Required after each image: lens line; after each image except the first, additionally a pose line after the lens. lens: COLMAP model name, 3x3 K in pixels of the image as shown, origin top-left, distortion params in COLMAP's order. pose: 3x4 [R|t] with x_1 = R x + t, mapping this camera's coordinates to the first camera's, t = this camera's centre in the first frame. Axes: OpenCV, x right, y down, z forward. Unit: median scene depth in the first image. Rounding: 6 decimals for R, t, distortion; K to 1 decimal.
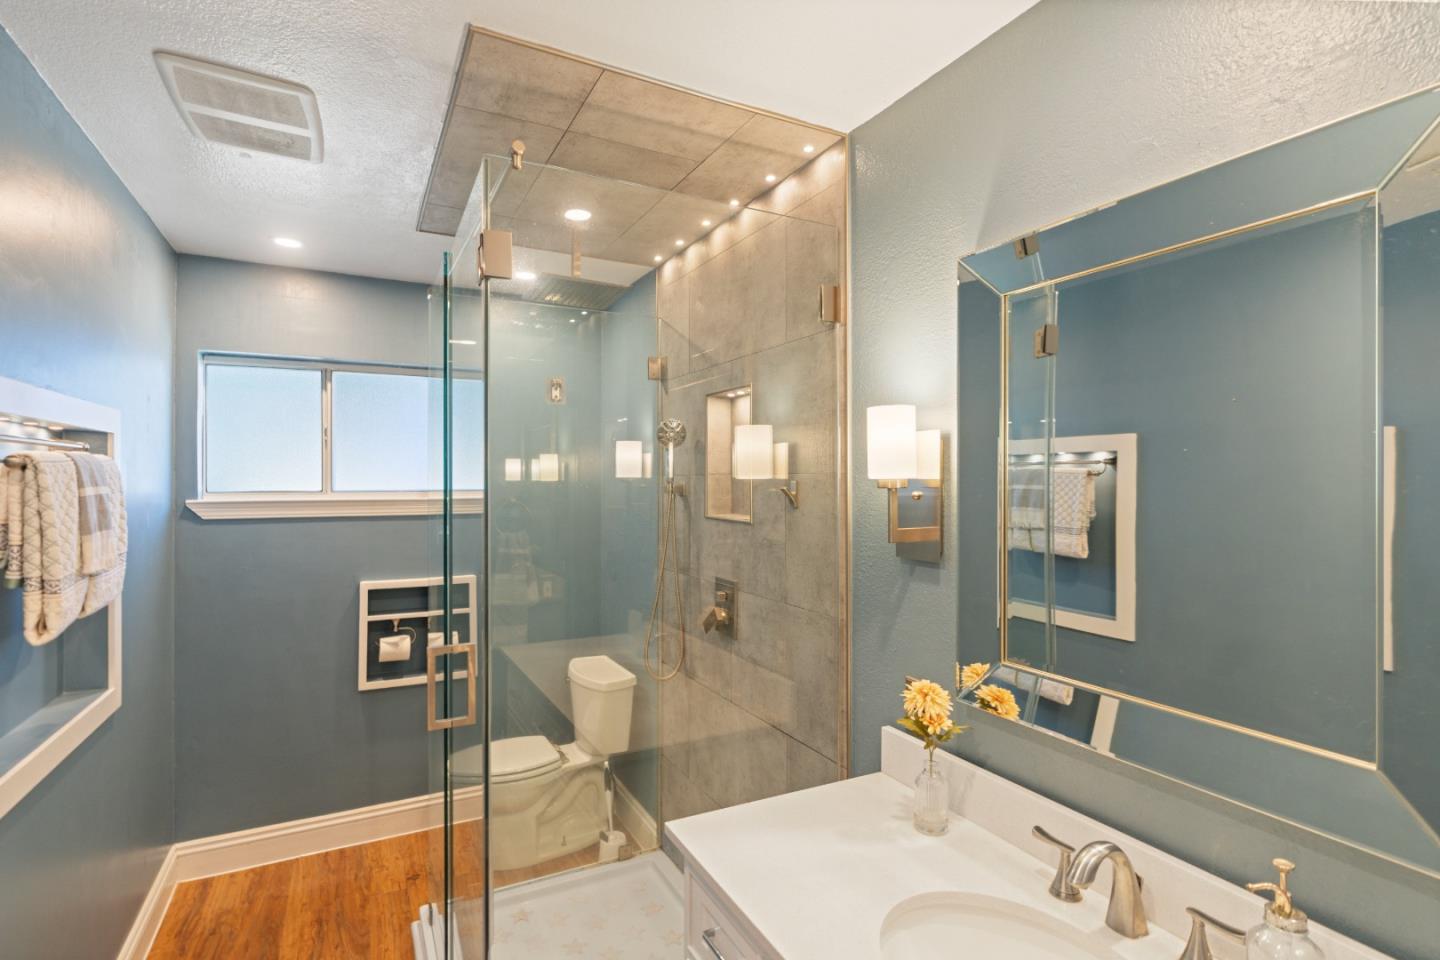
lens RADIAL K [[700.9, 0, 719.8], [0, 700.9, 481.8], [0, 0, 1]] dist [-0.010607, 0.003496]
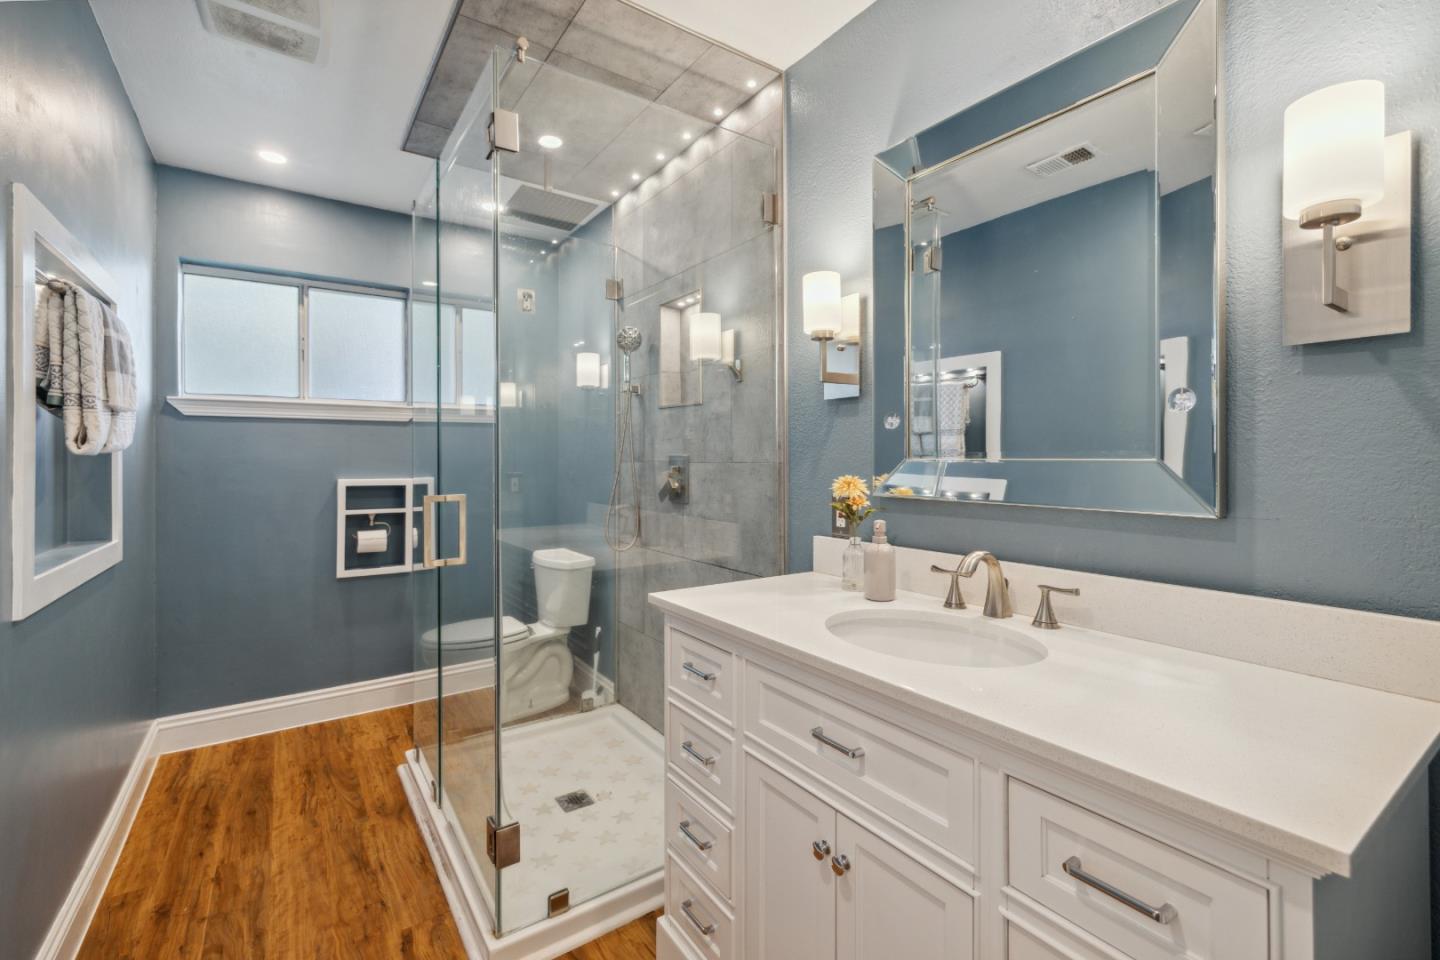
lens RADIAL K [[635.5, 0, 723.4], [0, 635.5, 468.6], [0, 0, 1]] dist [-0.001196, -0.001470]
pose [[0.991788, -0.001763, 0.127878, -0.051429], [0.001447, 0.999996, 0.002562, 0.152293], [-0.127882, -0.002356, 0.991787, -0.079932]]
